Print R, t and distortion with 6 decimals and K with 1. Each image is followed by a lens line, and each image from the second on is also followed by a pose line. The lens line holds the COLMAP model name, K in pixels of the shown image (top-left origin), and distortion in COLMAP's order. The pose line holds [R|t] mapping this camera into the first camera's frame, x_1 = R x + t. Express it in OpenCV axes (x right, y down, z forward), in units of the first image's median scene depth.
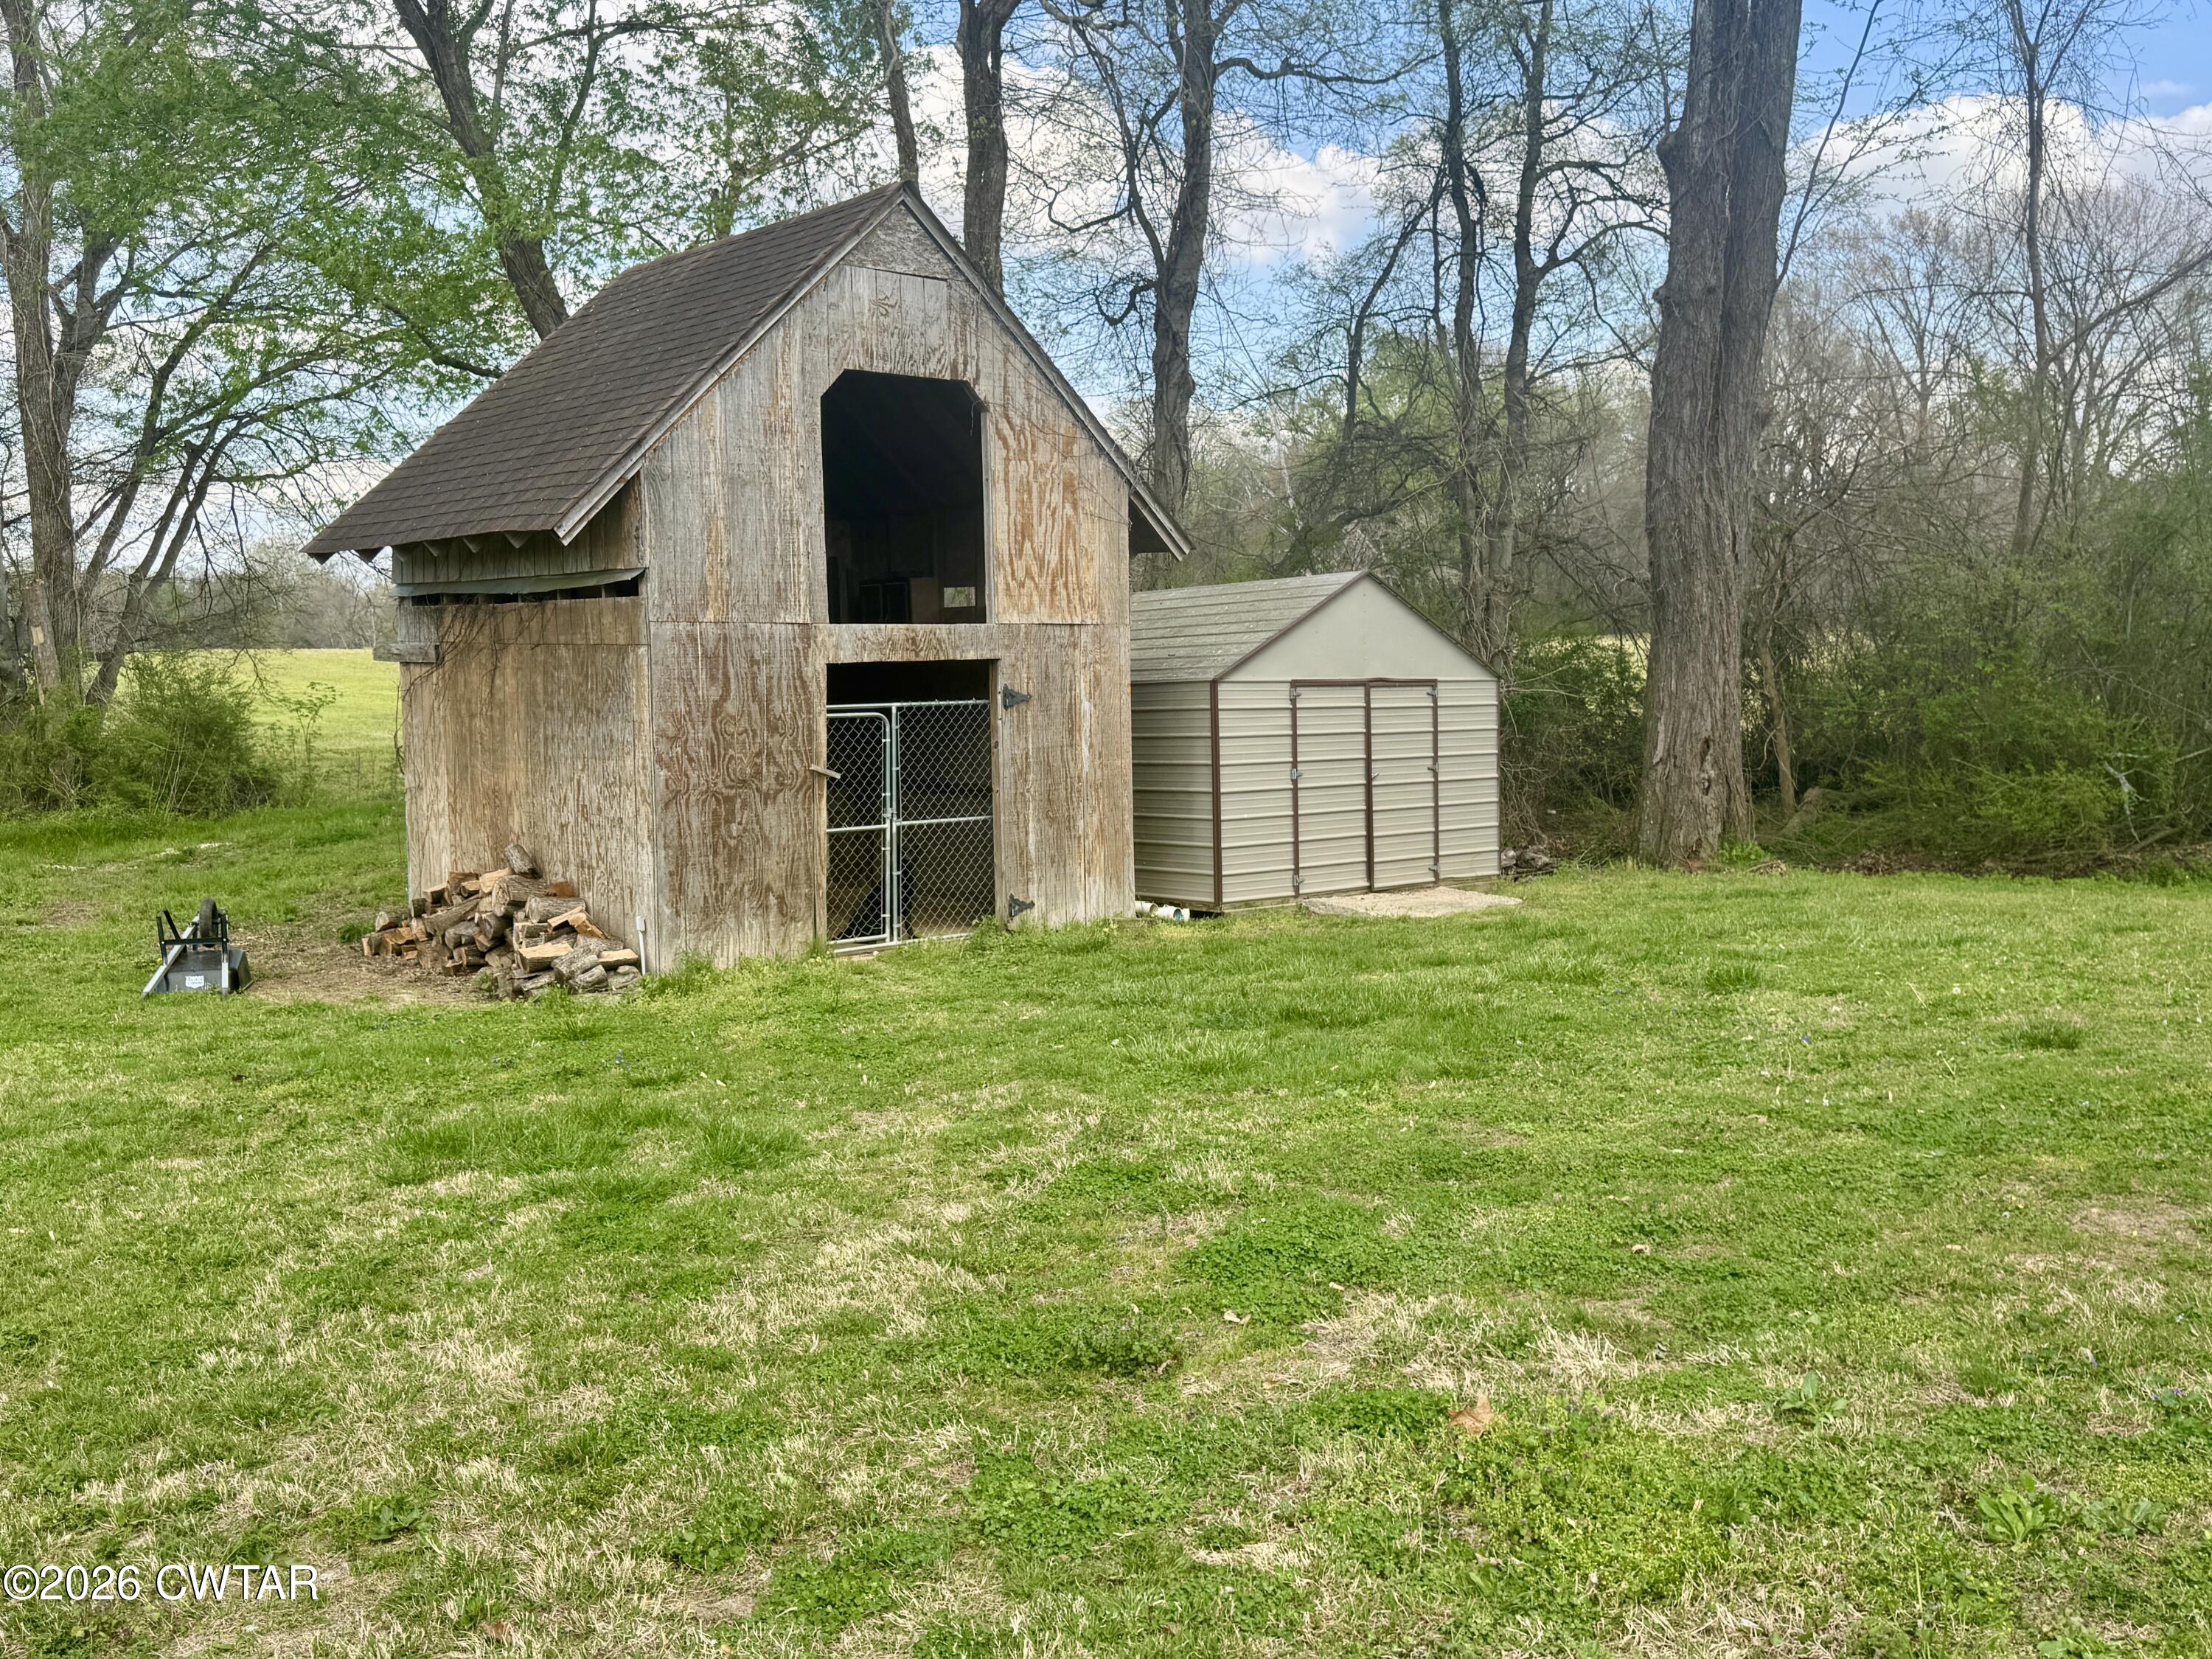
lens RADIAL K [[1927.4, 0, 1108.4], [0, 1927.4, 810.8], [0, 0, 1]] dist [0.100106, -0.166938]
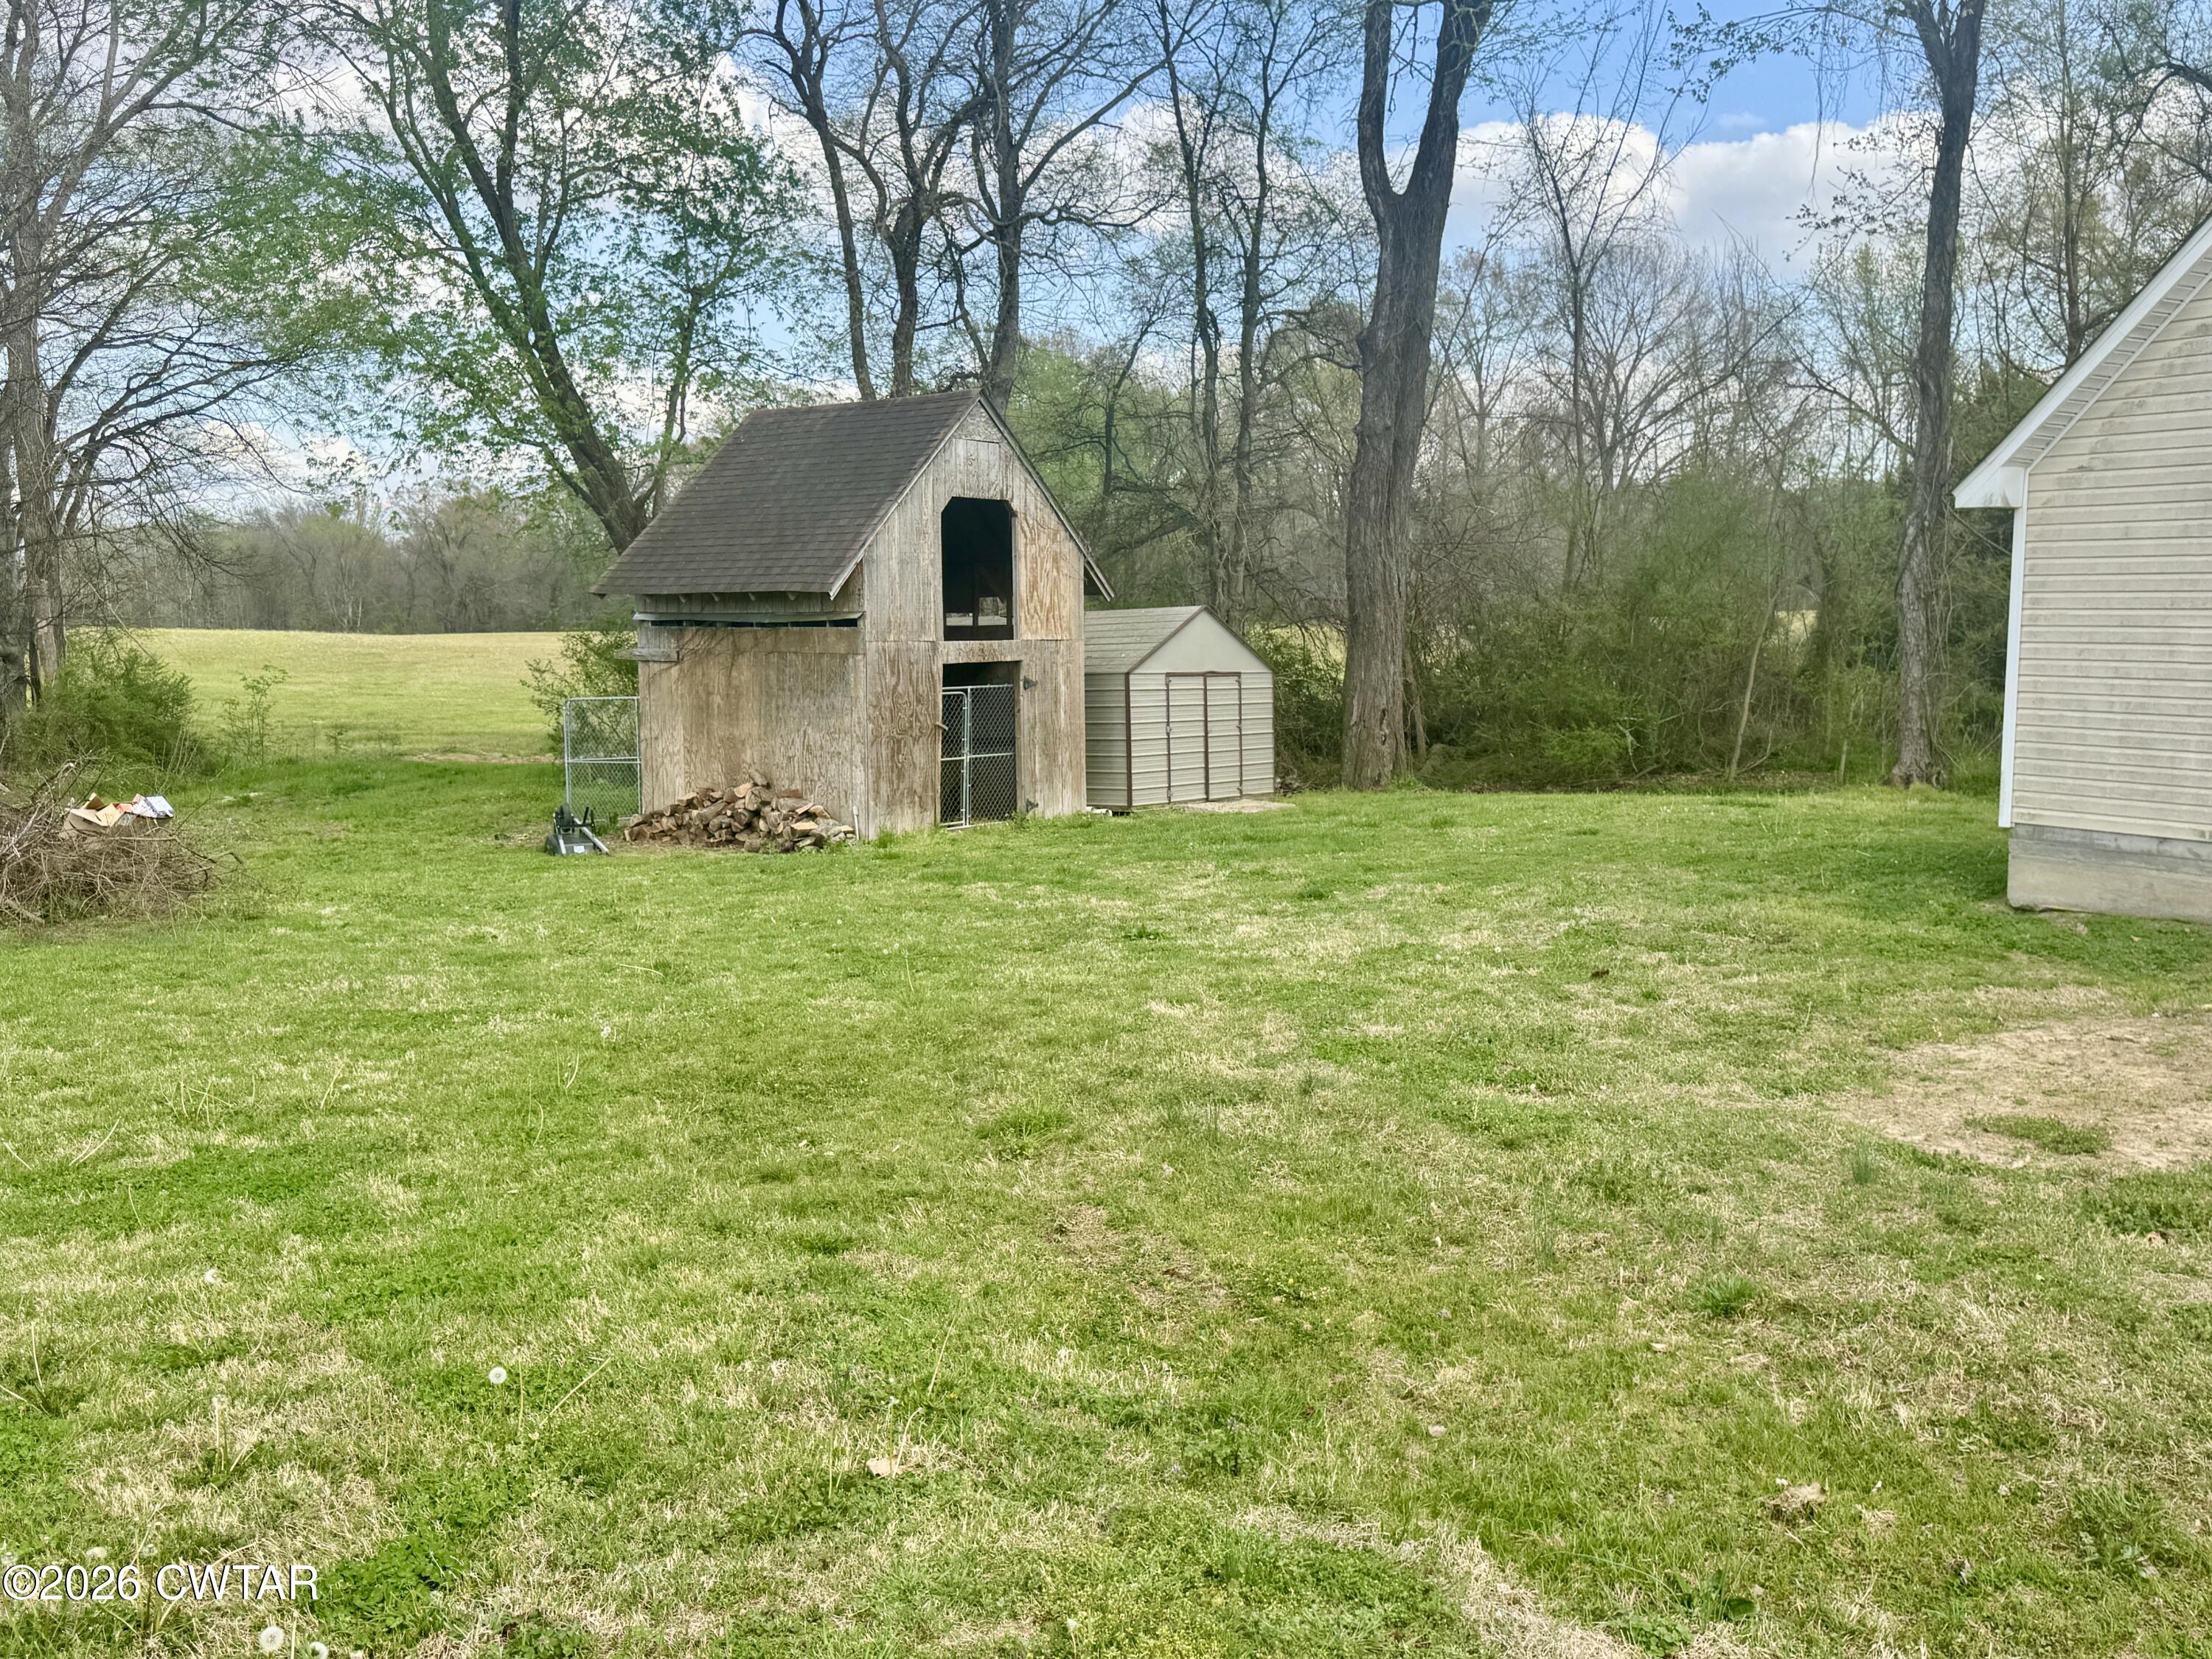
lens RADIAL K [[1927.4, 0, 1100.0], [0, 1927.4, 844.5], [0, 0, 1]] dist [0.100106, -0.166938]
pose [[0.979192, -0.016302, 0.202279, -0.322042], [0.010824, 0.999545, 0.028157, 0.035520], [-0.202646, -0.025382, 0.978923, -0.665370]]
